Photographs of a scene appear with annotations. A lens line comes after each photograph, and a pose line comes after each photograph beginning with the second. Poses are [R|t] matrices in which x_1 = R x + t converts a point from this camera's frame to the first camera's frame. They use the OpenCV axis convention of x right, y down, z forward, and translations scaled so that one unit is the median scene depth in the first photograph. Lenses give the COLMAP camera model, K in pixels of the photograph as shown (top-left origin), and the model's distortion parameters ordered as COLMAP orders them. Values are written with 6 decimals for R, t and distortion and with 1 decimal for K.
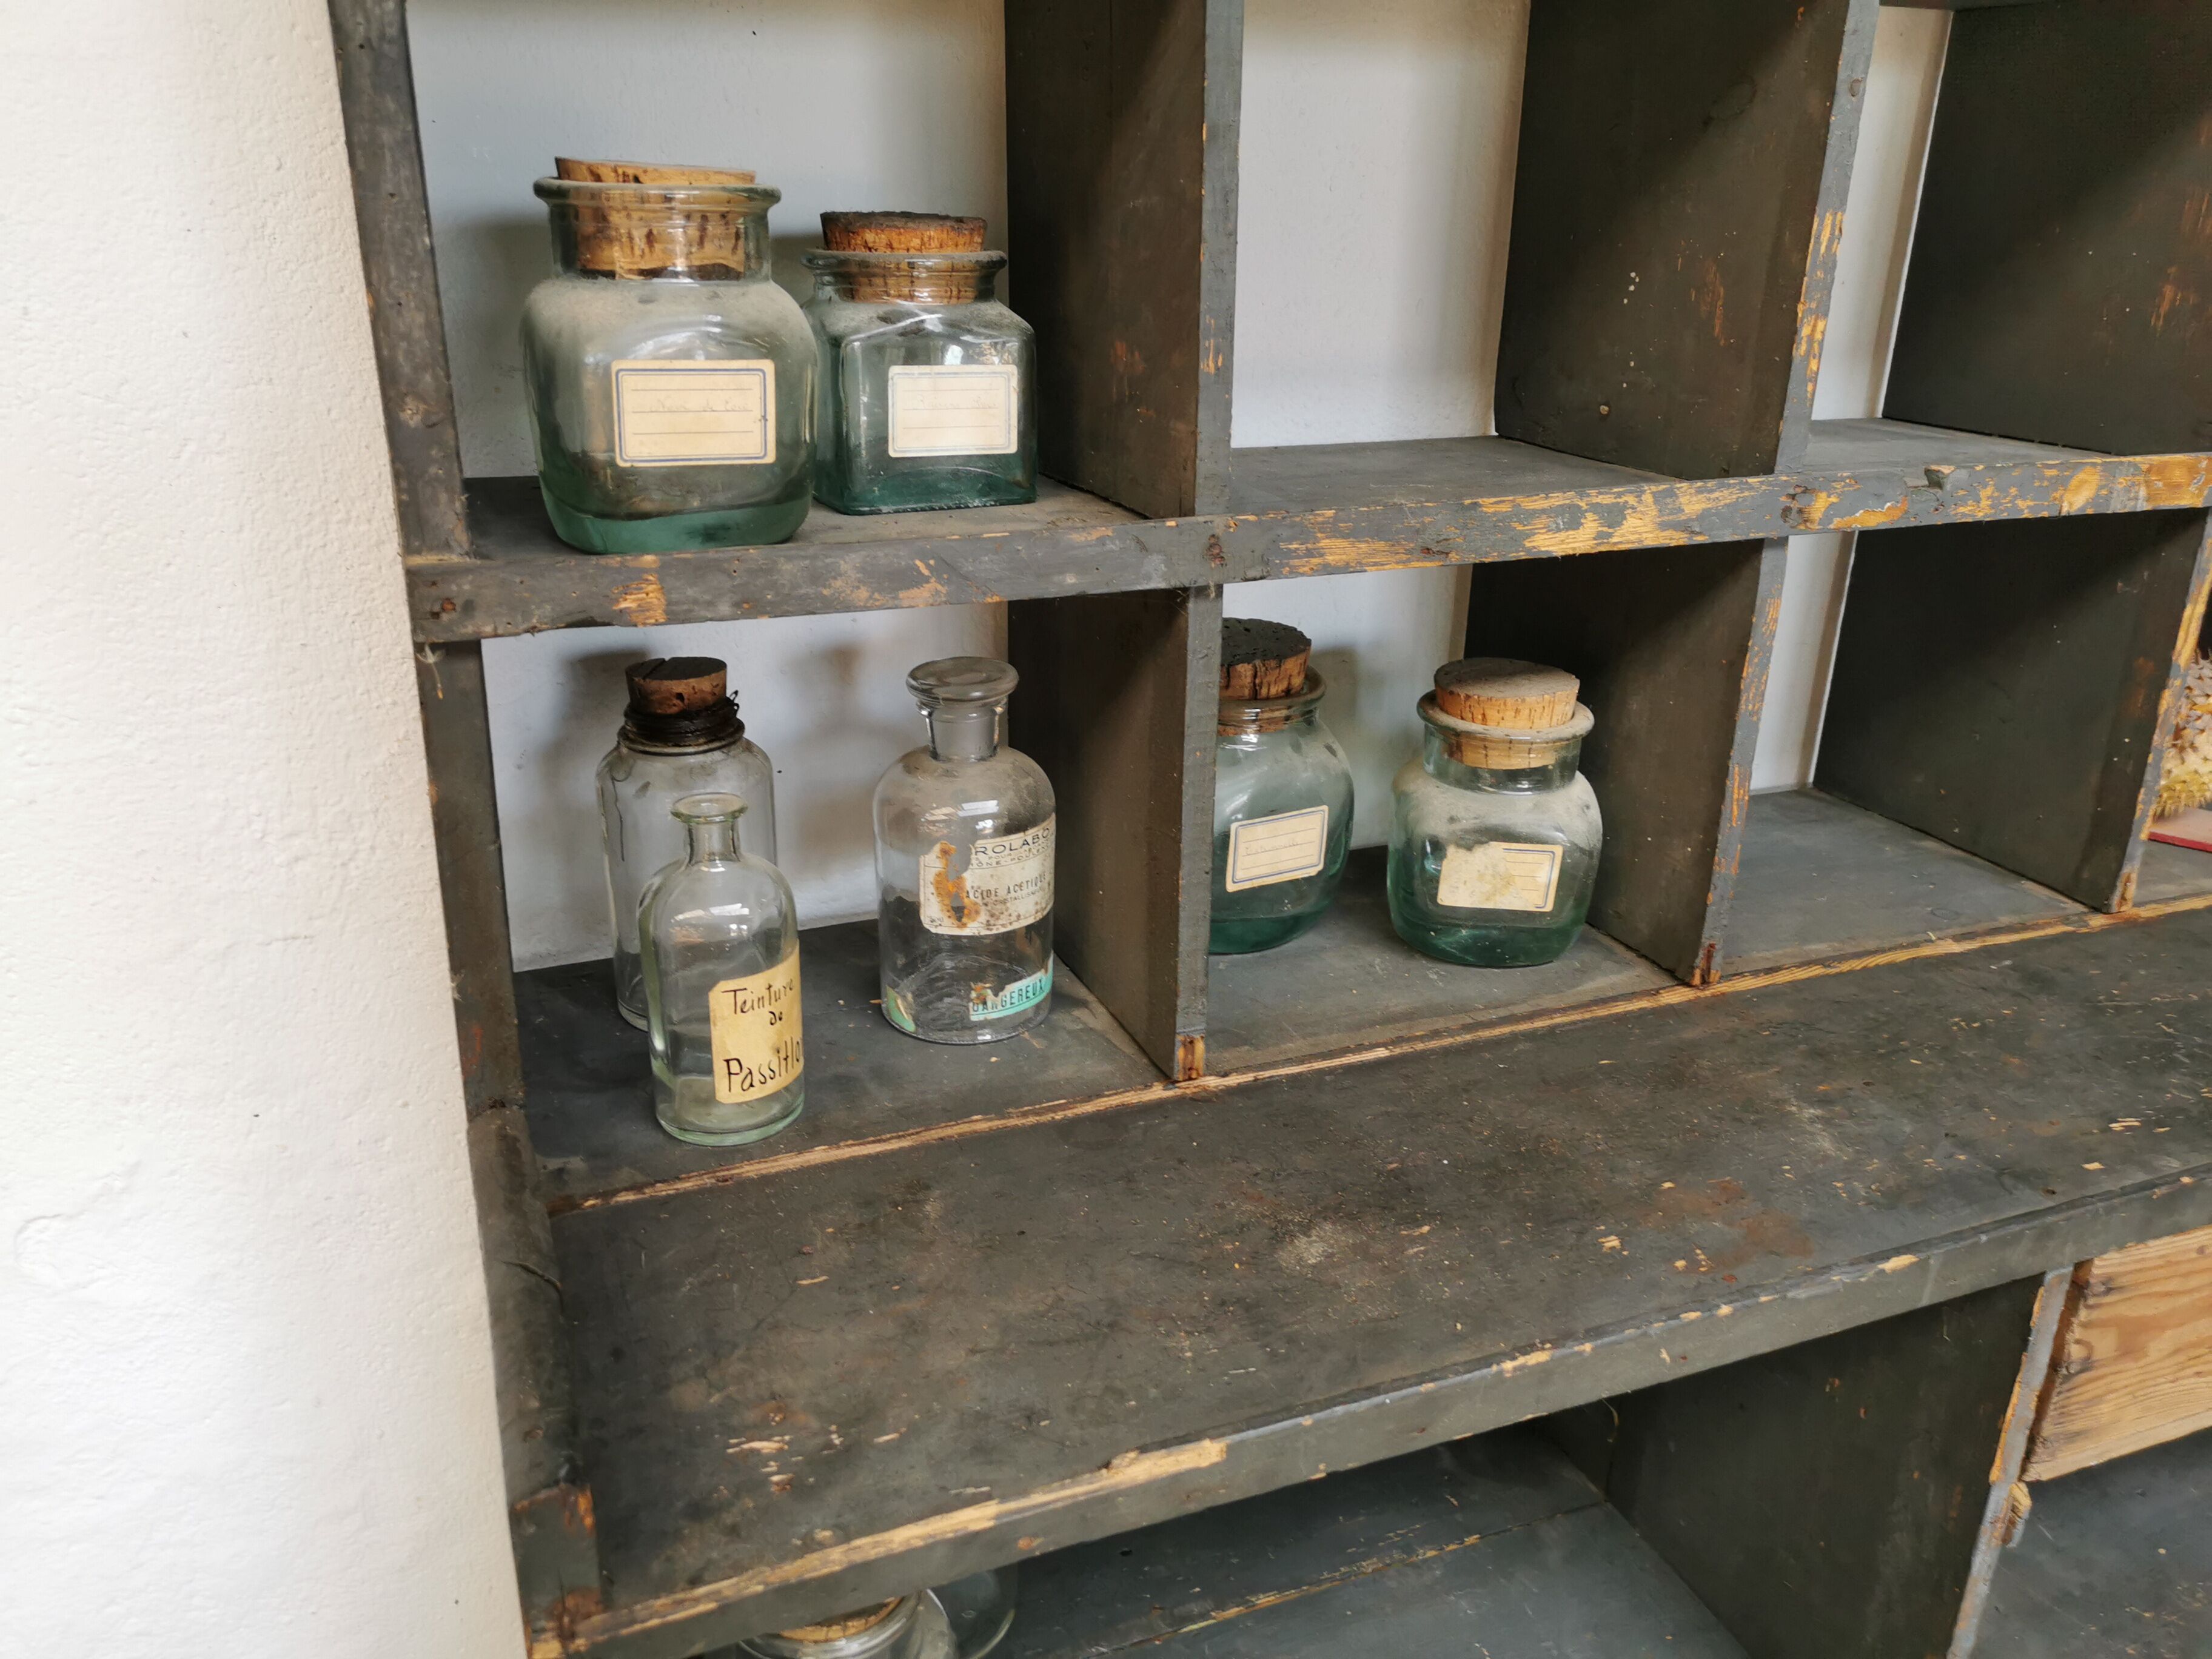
lens RADIAL K [[1726.8, 0, 1110.7], [0, 1726.8, 822.5], [0, 0, 1]] dist [0.064356, -0.082600]
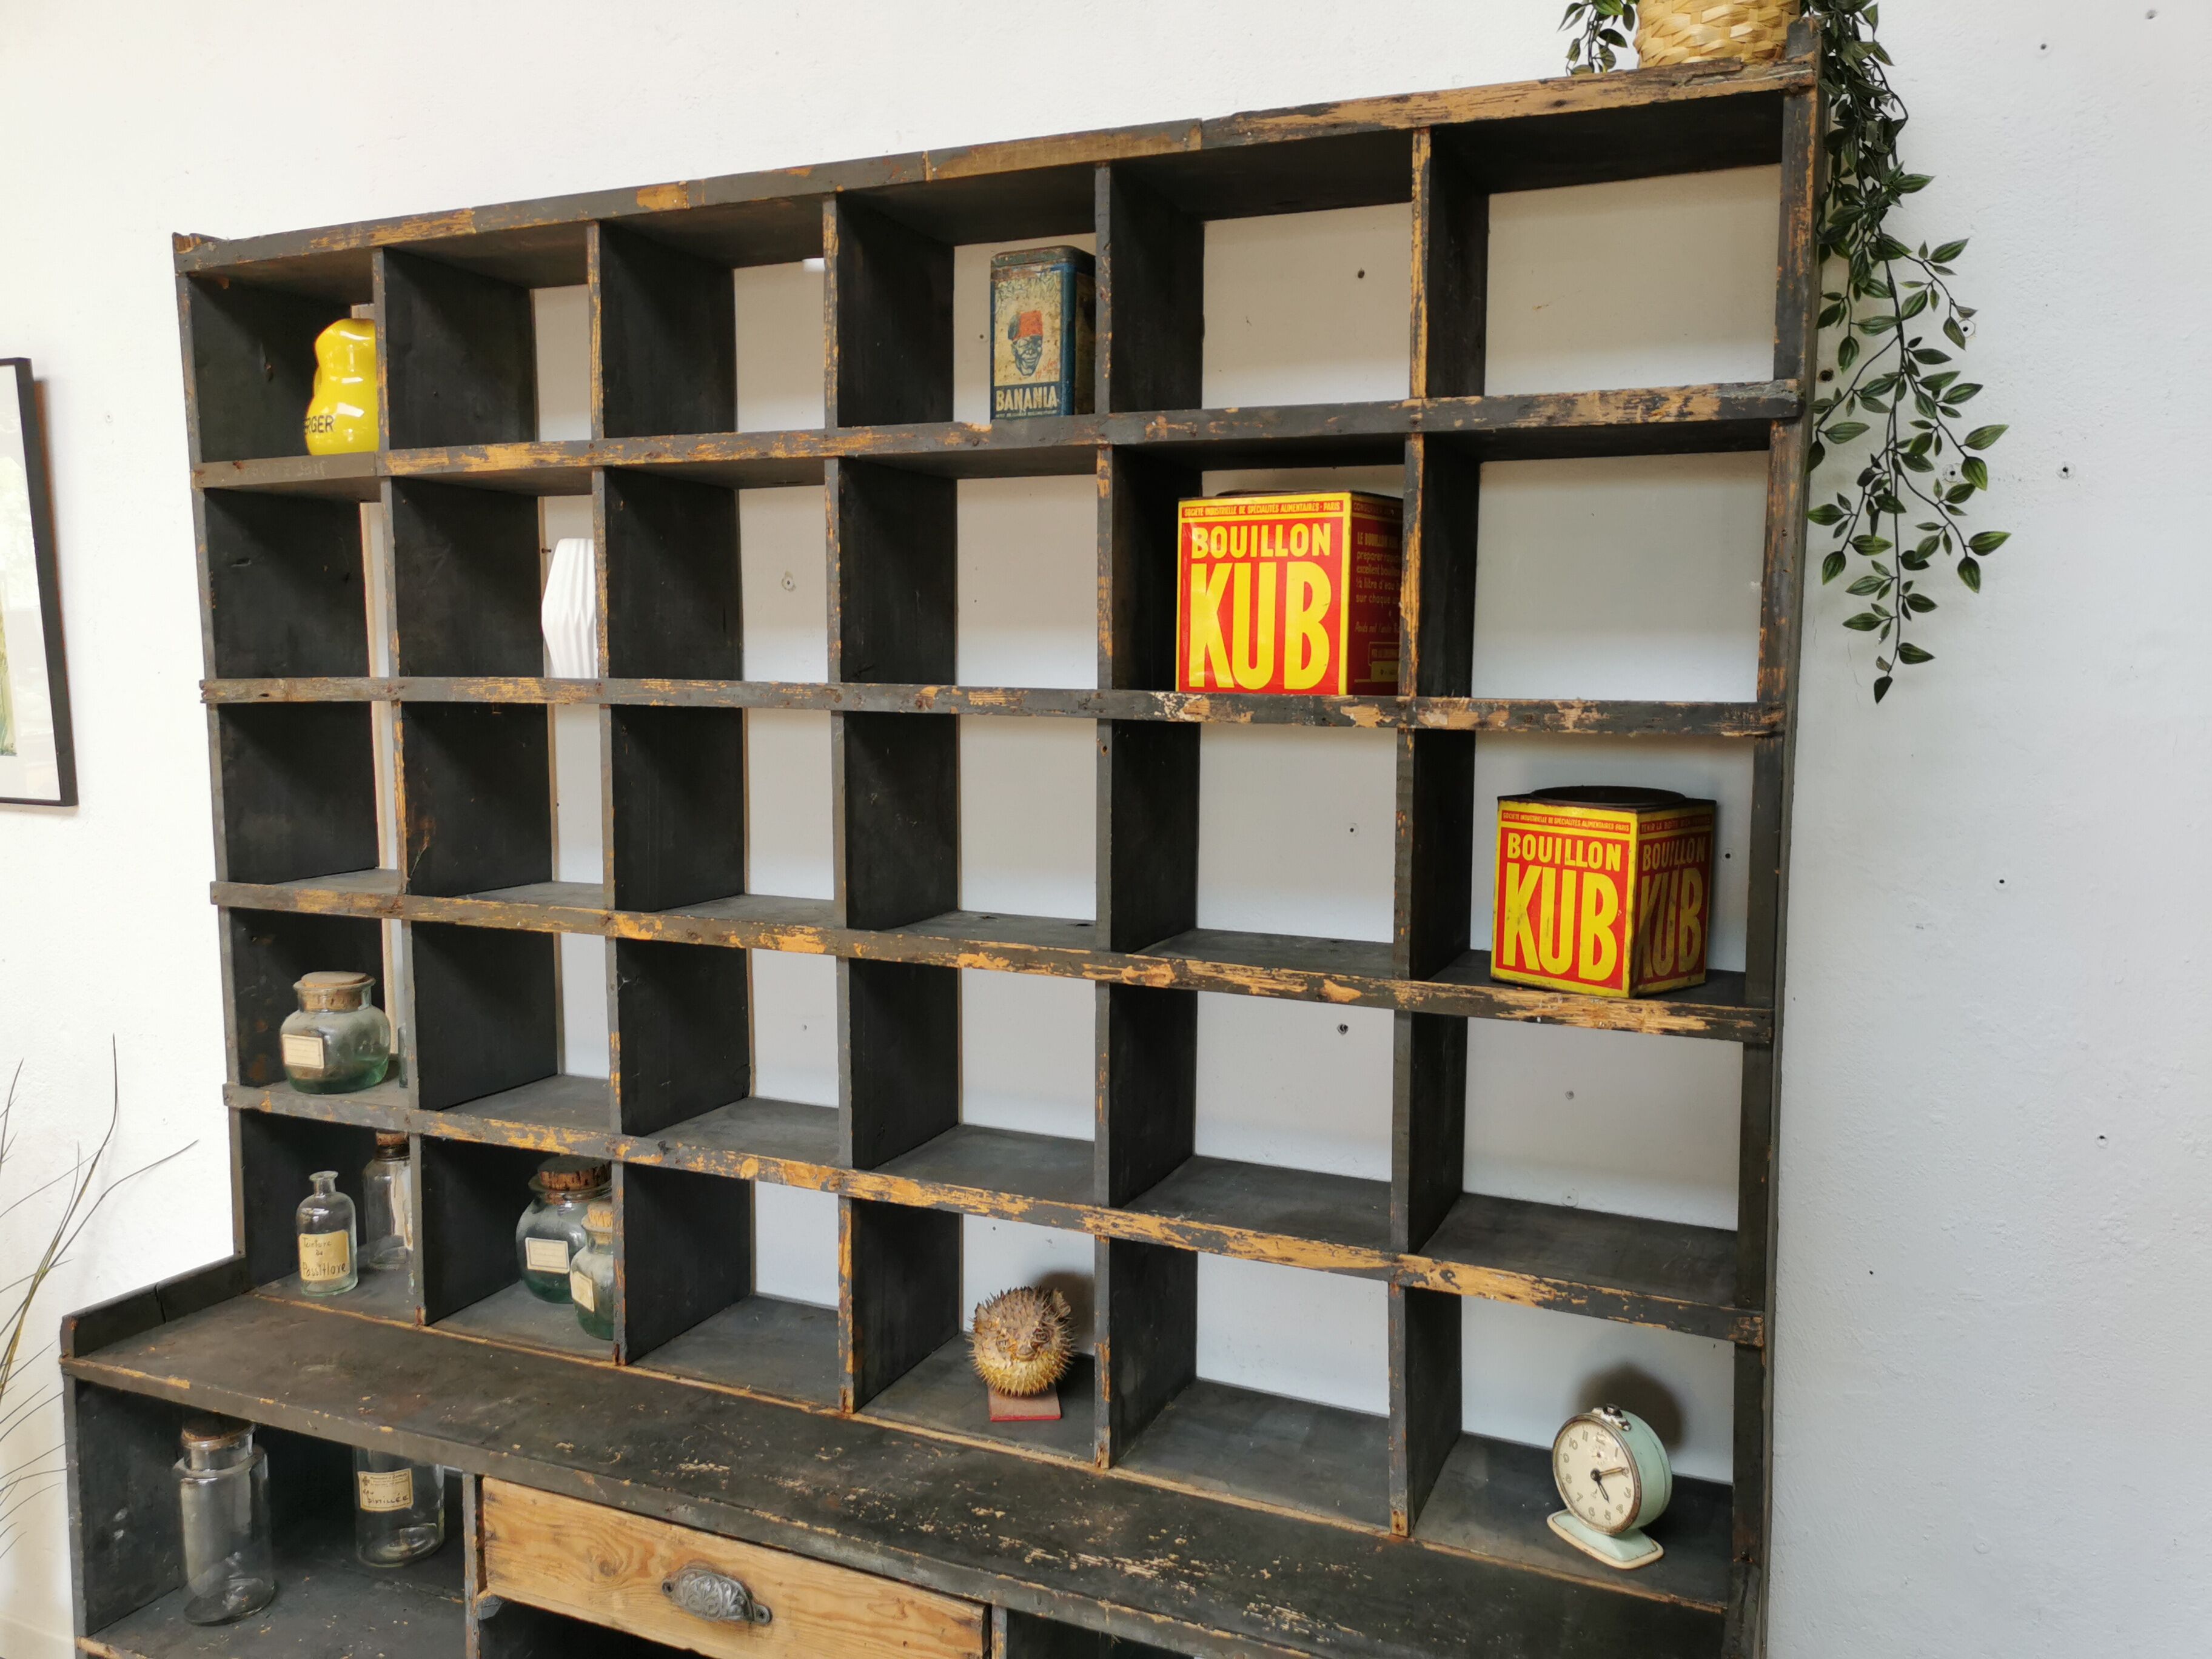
lens RADIAL K [[1695.4, 0, 1113.1], [0, 1695.4, 827.5], [0, 0, 1]] dist [0.067343, -0.063501]
pose [[0.700243, 0.053014, -0.711933, 2.624849], [-0.244424, 0.954772, -0.169314, -0.388475], [0.670758, 0.292574, 0.681530, -0.269413]]
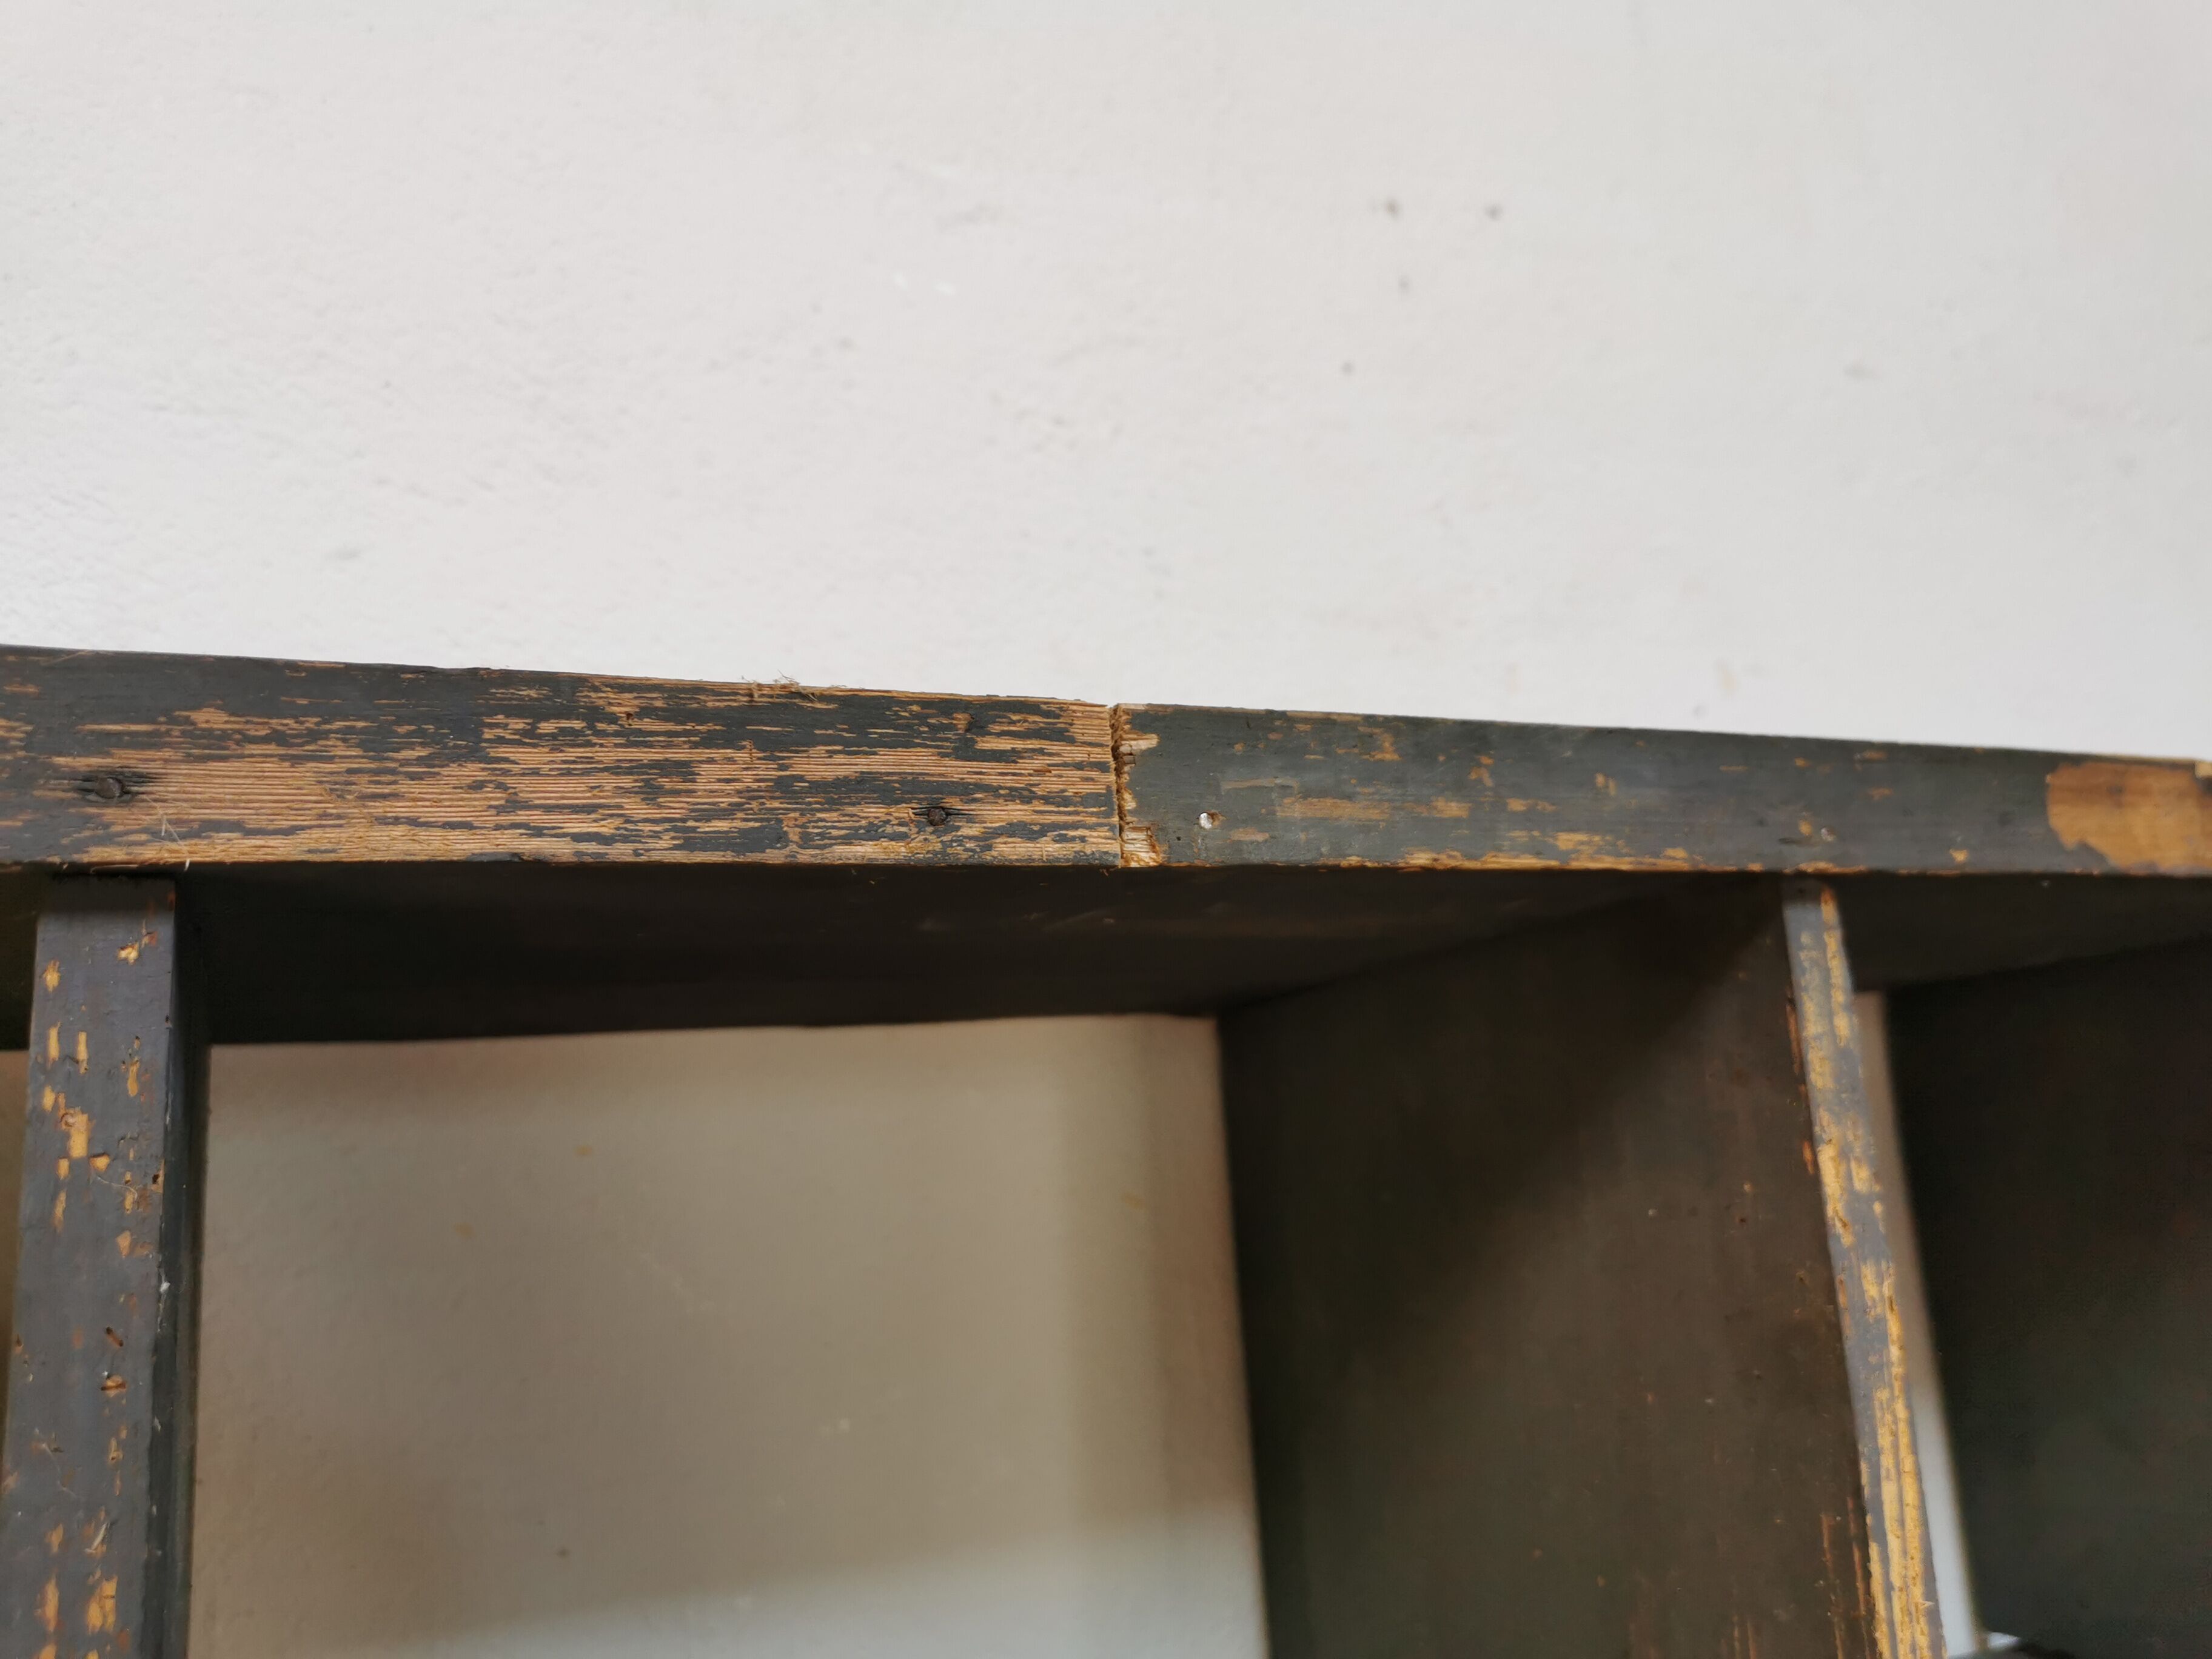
lens RADIAL K [[1748.9, 0, 1106.0], [0, 1748.9, 829.5], [0, 0, 1]] dist [0.010679, -0.010334]
pose [[0.995120, -0.079695, 0.058173, 0.230580], [0.098418, 0.843718, -0.527688, -1.180452], [-0.007027, 0.530838, 0.847444, 0.207950]]
